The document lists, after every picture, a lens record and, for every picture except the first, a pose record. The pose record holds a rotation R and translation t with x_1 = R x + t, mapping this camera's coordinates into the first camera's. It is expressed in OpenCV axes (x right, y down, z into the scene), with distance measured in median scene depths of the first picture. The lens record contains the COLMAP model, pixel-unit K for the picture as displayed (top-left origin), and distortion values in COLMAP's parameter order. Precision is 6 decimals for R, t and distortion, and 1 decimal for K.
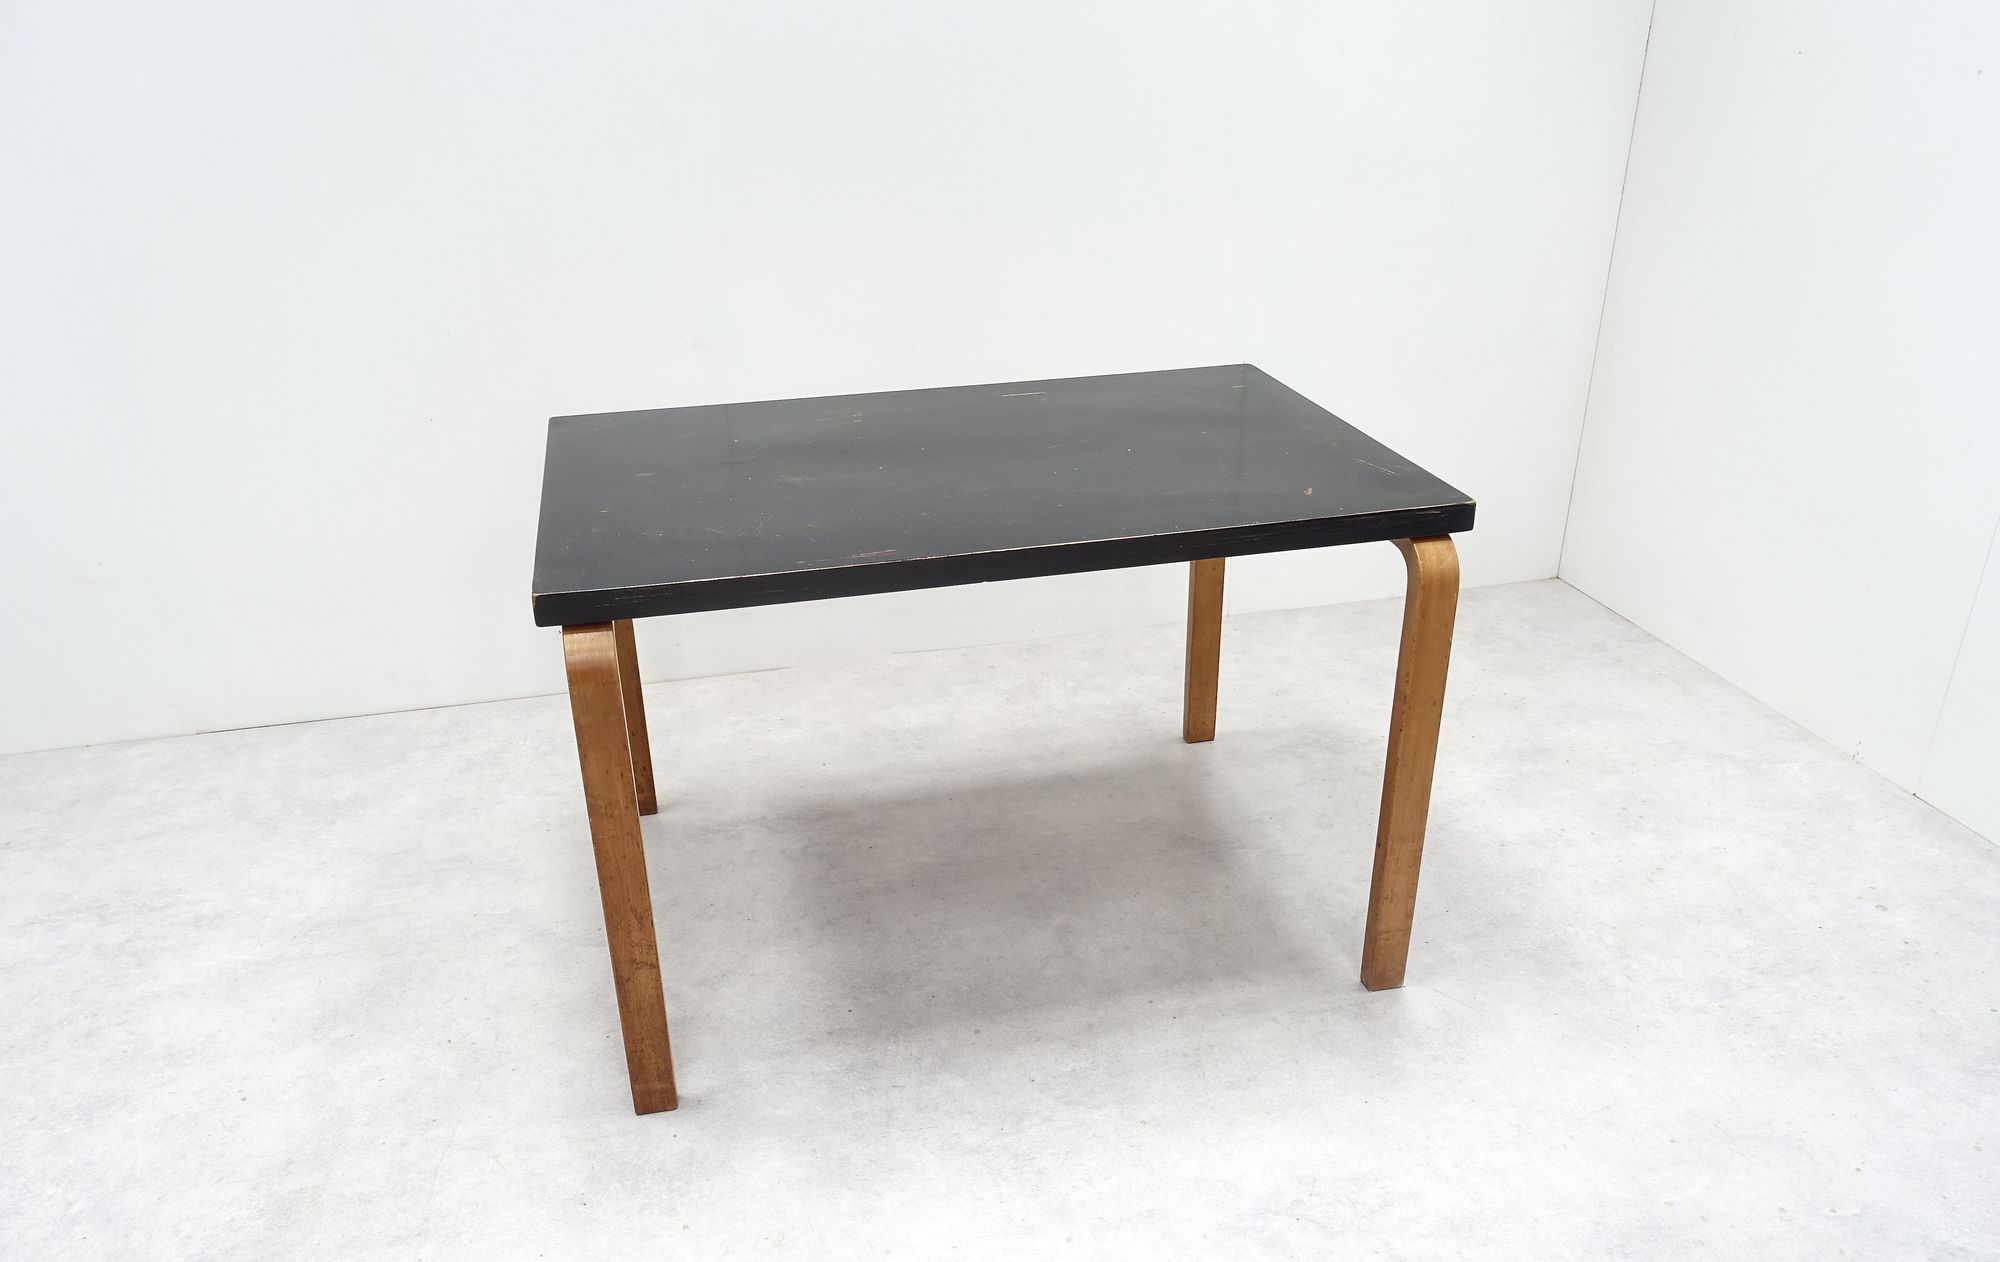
lens RADIAL K [[1471.5, 0, 994.0], [0, 1471.5, 749.3], [0, 0, 1]] dist [0.000081, -0.000762]
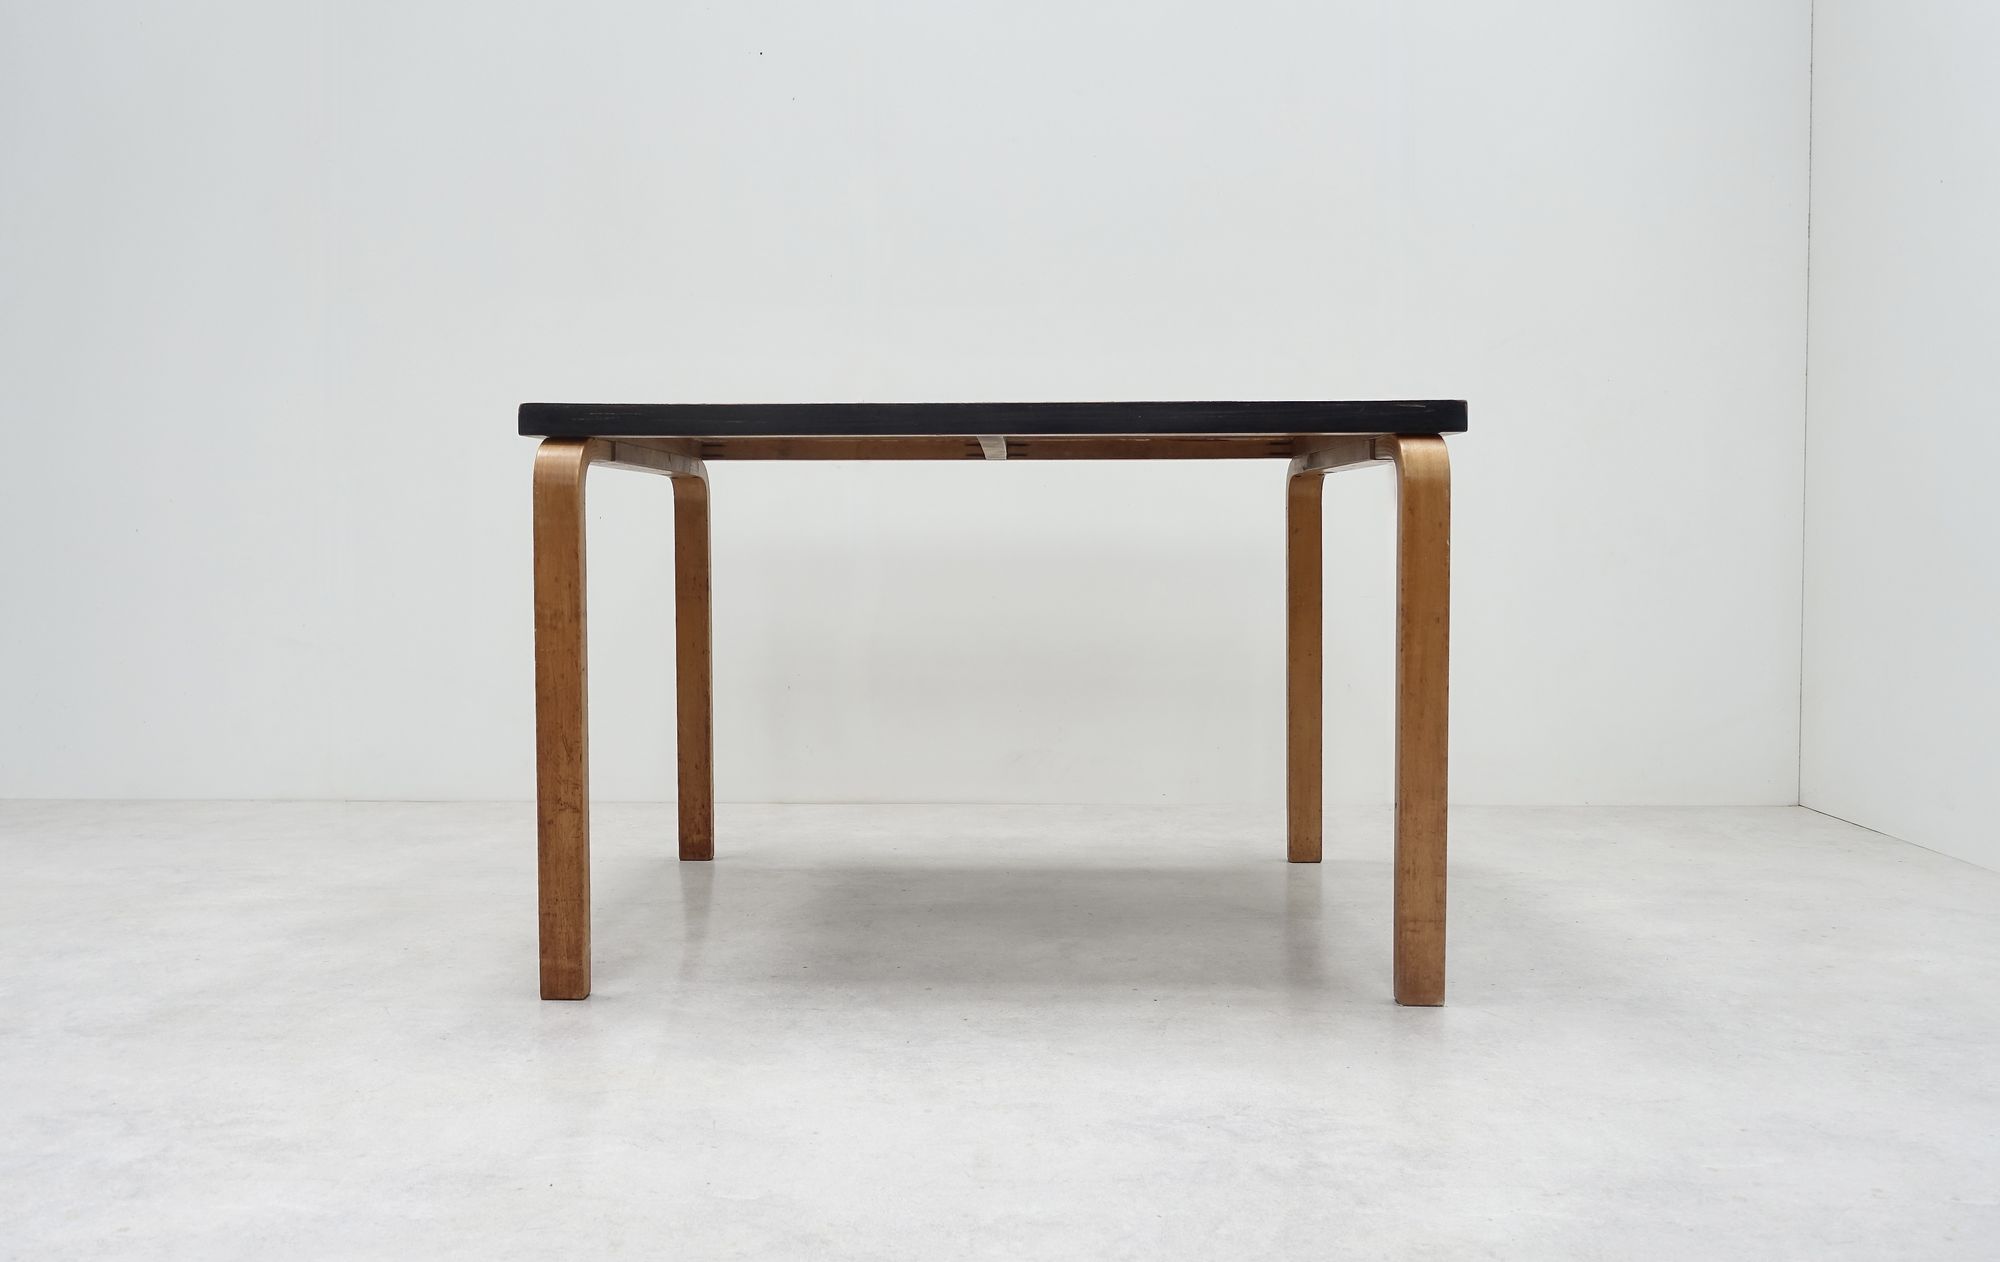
lens RADIAL K [[1541.4, 0, 967.5], [0, 1541.4, 627.8], [0, 0, 1]] dist [-0.000600, -0.000588]
pose [[0.966152, 0.029302, -0.256303, 0.263072], [-0.131630, 0.910456, -0.392102, 0.383640], [0.221864, 0.412567, 0.883496, 0.099967]]
